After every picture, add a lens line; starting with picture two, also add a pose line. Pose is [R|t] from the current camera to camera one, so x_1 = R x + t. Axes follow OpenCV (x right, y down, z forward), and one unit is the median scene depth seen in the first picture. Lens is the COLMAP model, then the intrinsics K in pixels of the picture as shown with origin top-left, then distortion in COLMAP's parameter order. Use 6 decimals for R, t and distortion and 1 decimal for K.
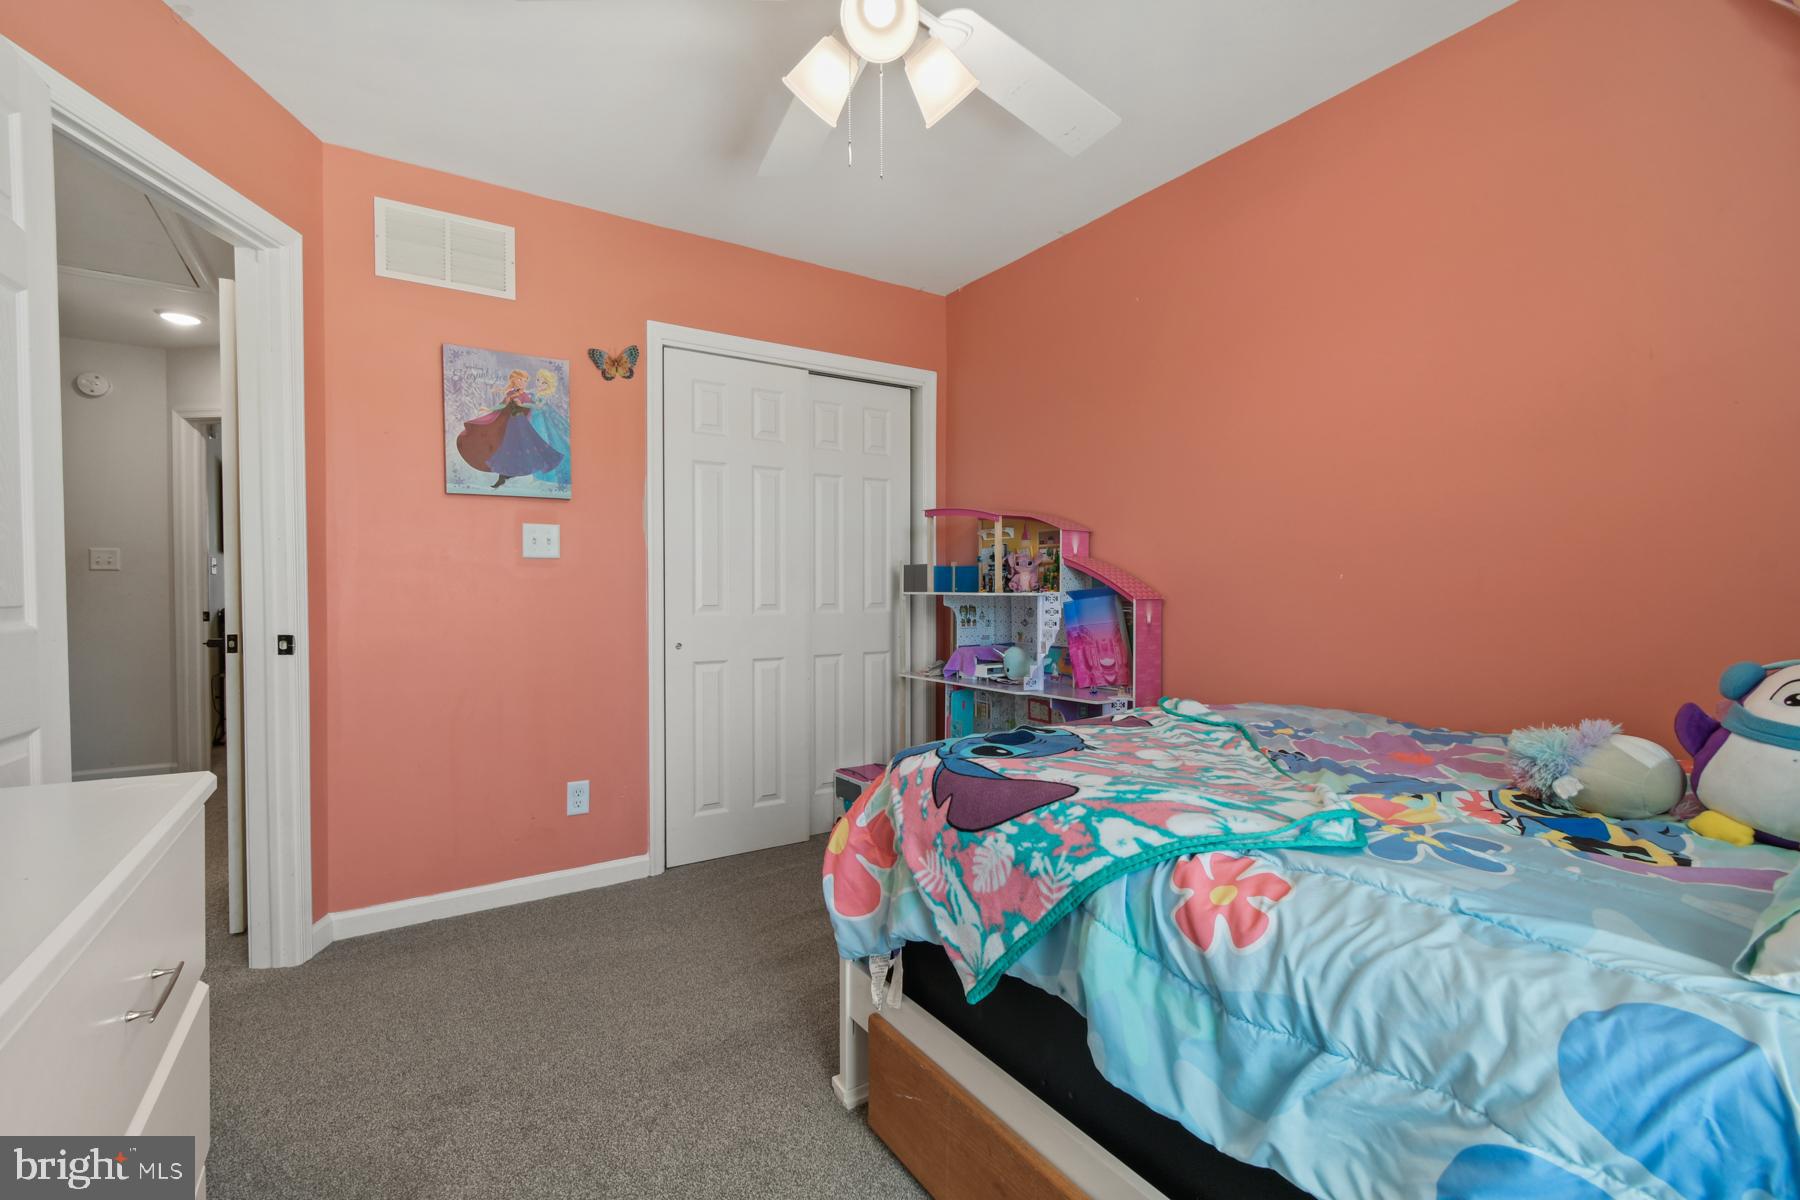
lens RADIAL K [[794.0, 0, 900.0], [0, 794.0, 600.0], [0, 0, 1]] dist [0.010812, -0.000841]
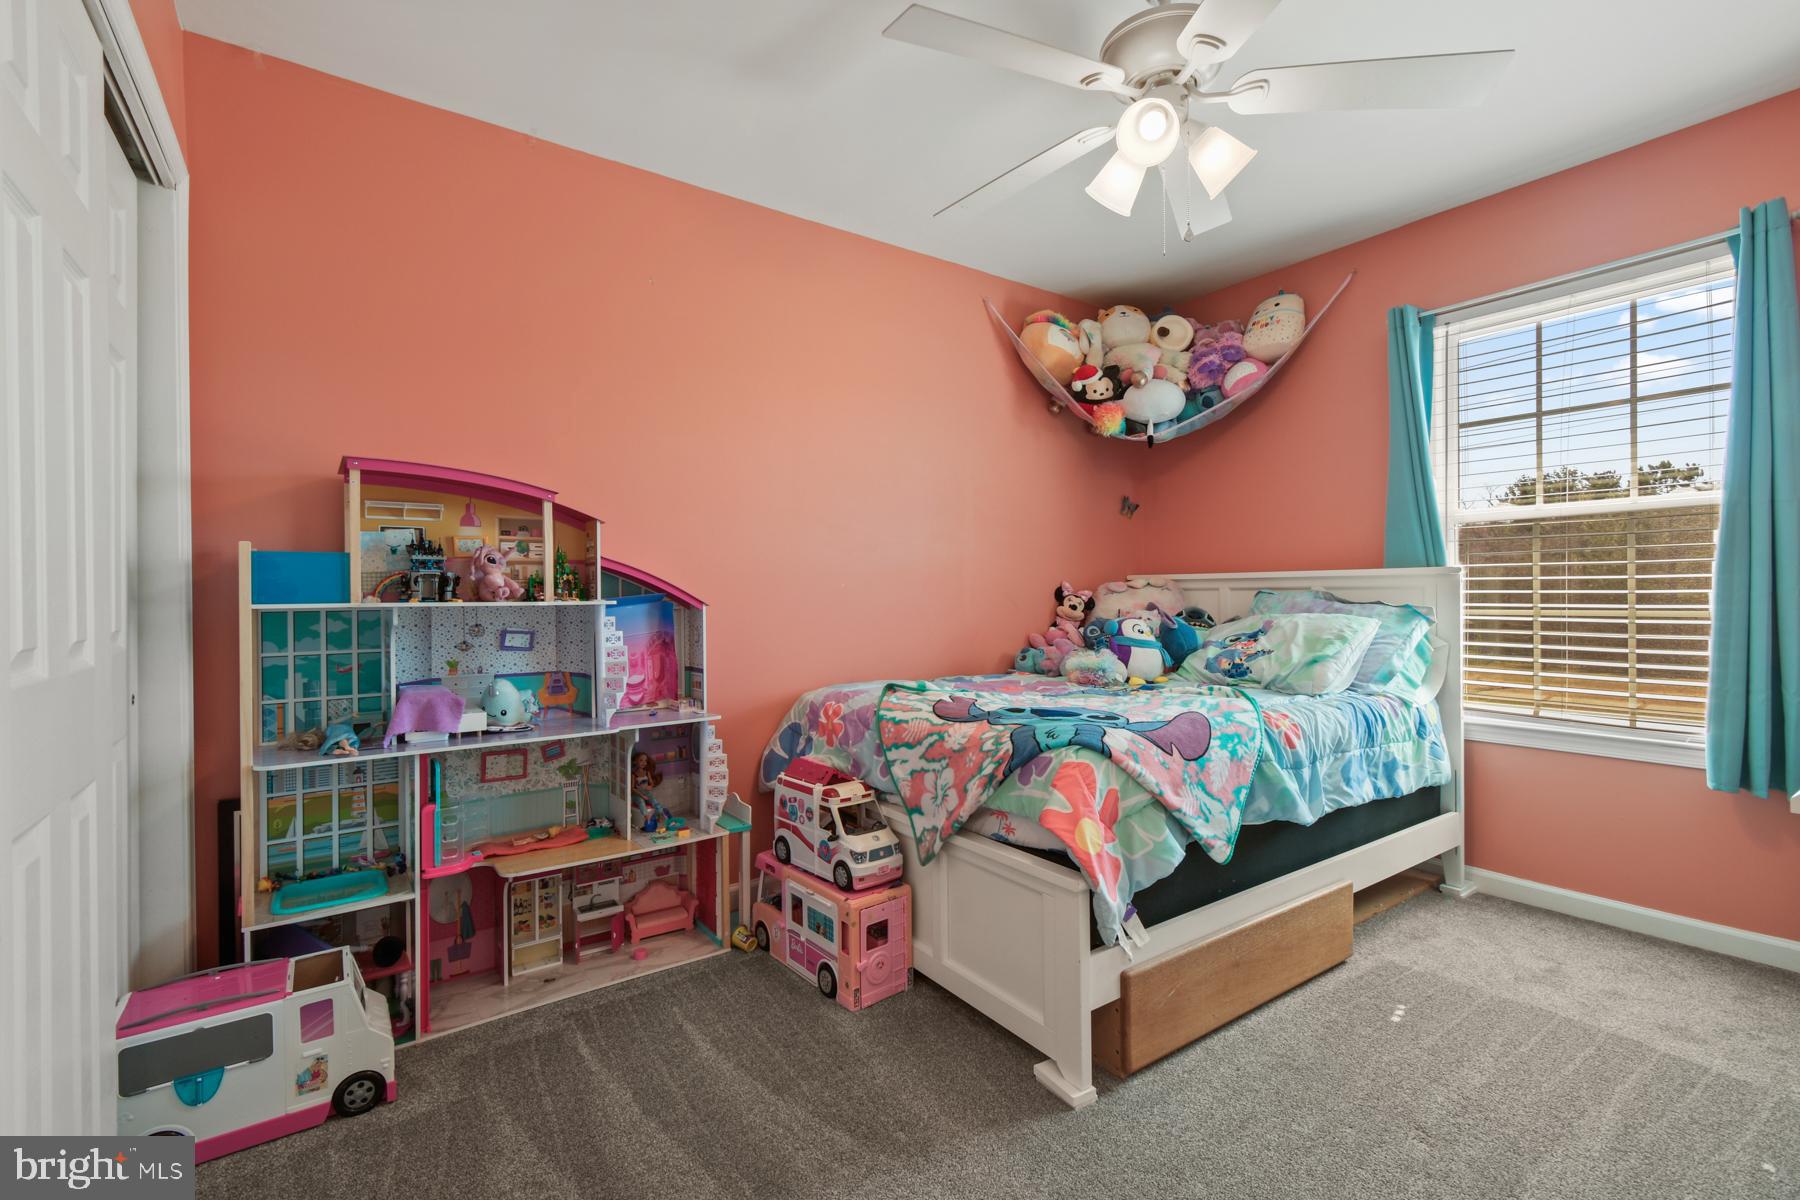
lens RADIAL K [[794.0, 0, 900.0], [0, 794.0, 600.0], [0, 0, 1]] dist [0.010812, -0.000841]
pose [[-0.031410, -0.005431, 0.999492, -1.172573], [0.023626, 0.999702, 0.006174, -0.014579], [-0.999227, 0.023808, -0.031272, 1.385024]]
